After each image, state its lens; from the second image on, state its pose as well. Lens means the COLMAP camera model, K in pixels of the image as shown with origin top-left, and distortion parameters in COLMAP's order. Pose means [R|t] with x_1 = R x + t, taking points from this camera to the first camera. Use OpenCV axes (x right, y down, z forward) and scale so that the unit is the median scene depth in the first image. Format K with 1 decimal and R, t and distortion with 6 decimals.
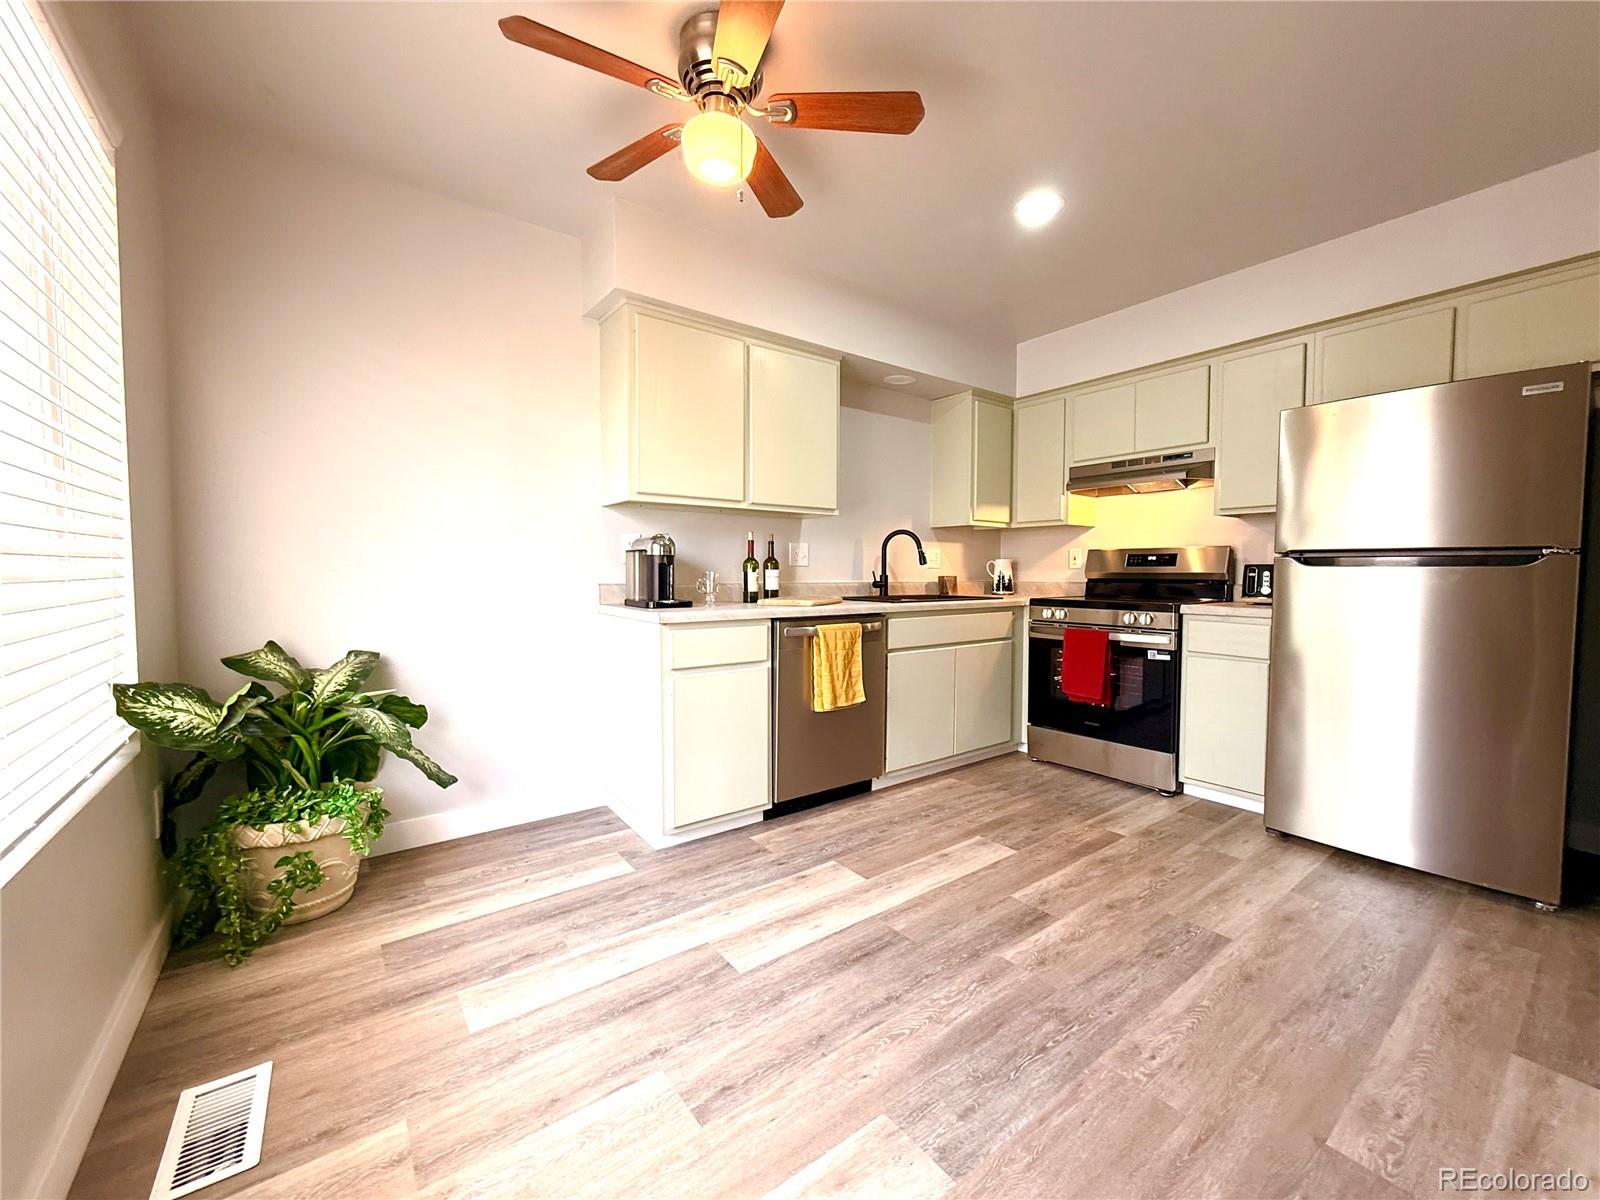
lens RADIAL K [[645.2, 0, 805.0], [0, 645.2, 599.6], [0, 0, 1]] dist [0.000862, -0.000143]
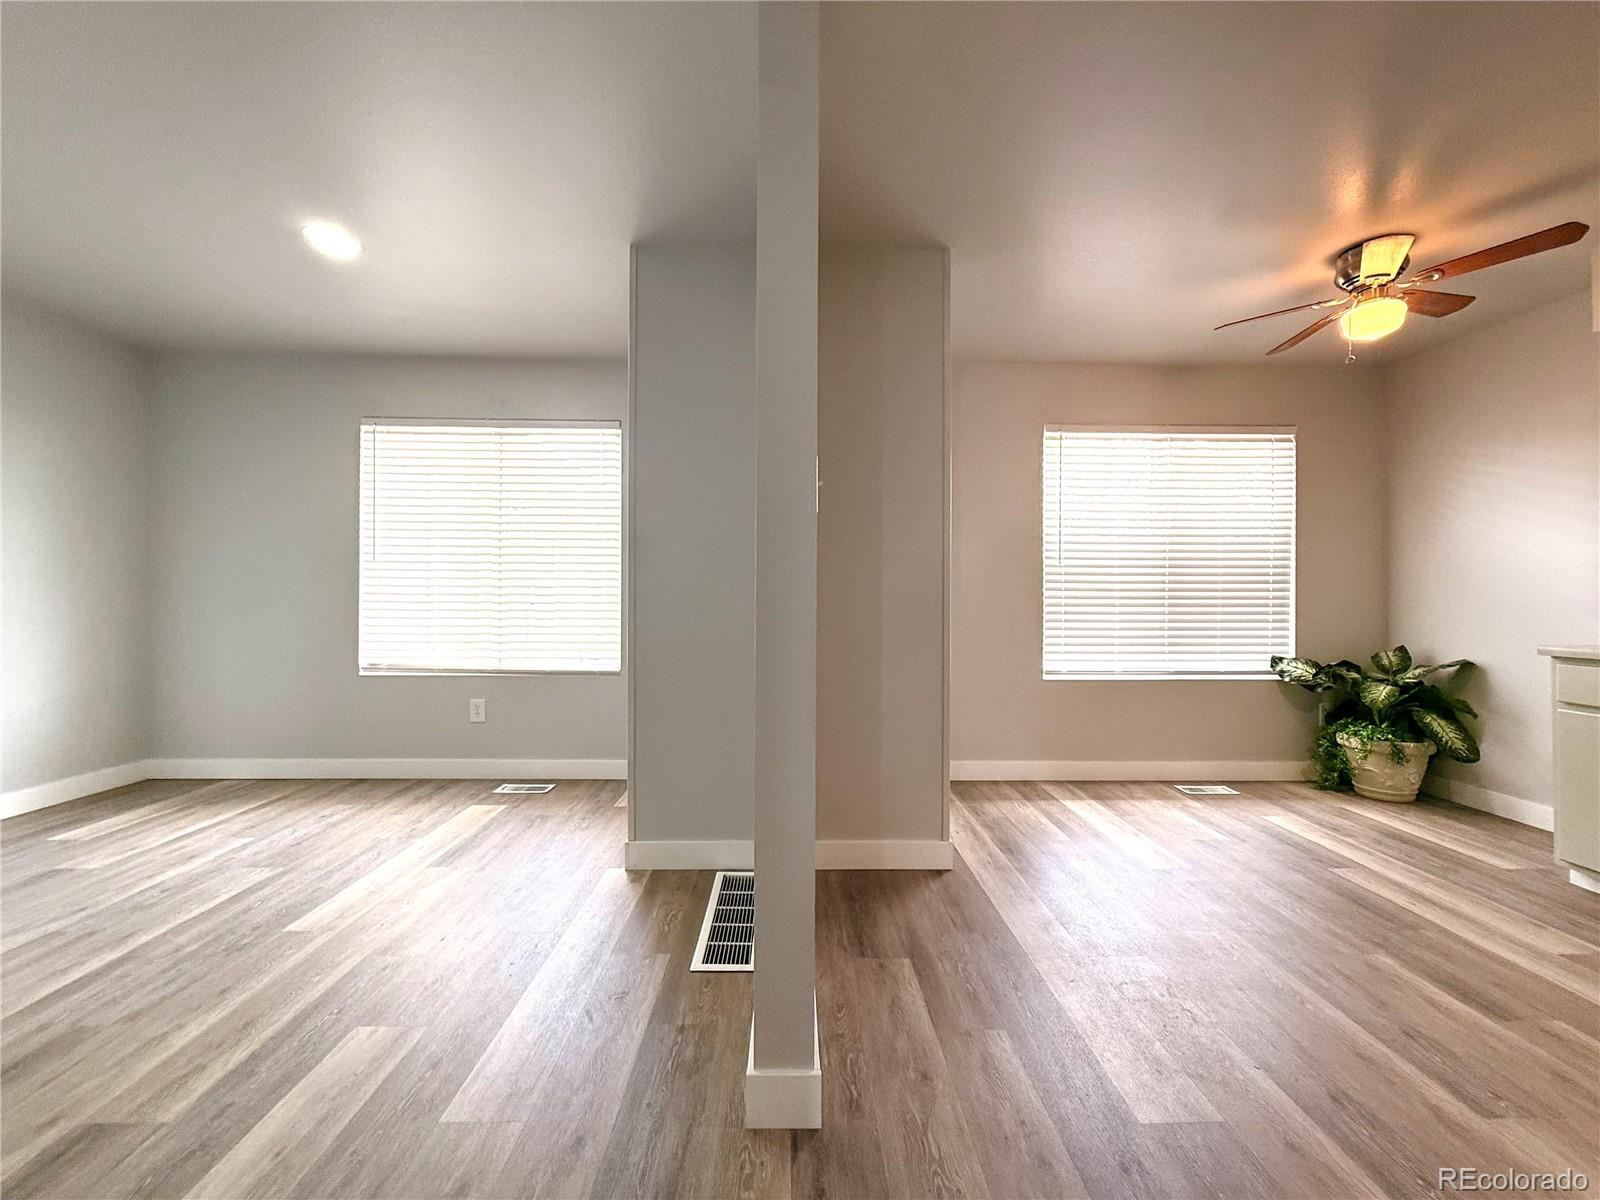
lens RADIAL K [[645.2, 0, 805.0], [0, 645.2, 599.6], [0, 0, 1]] dist [0.000862, -0.000143]
pose [[-0.580710, -0.005096, -0.814095, 1.493641], [-0.044610, 0.998677, 0.025570, -0.031324], [0.812888, 0.051166, -0.580169, 0.682956]]
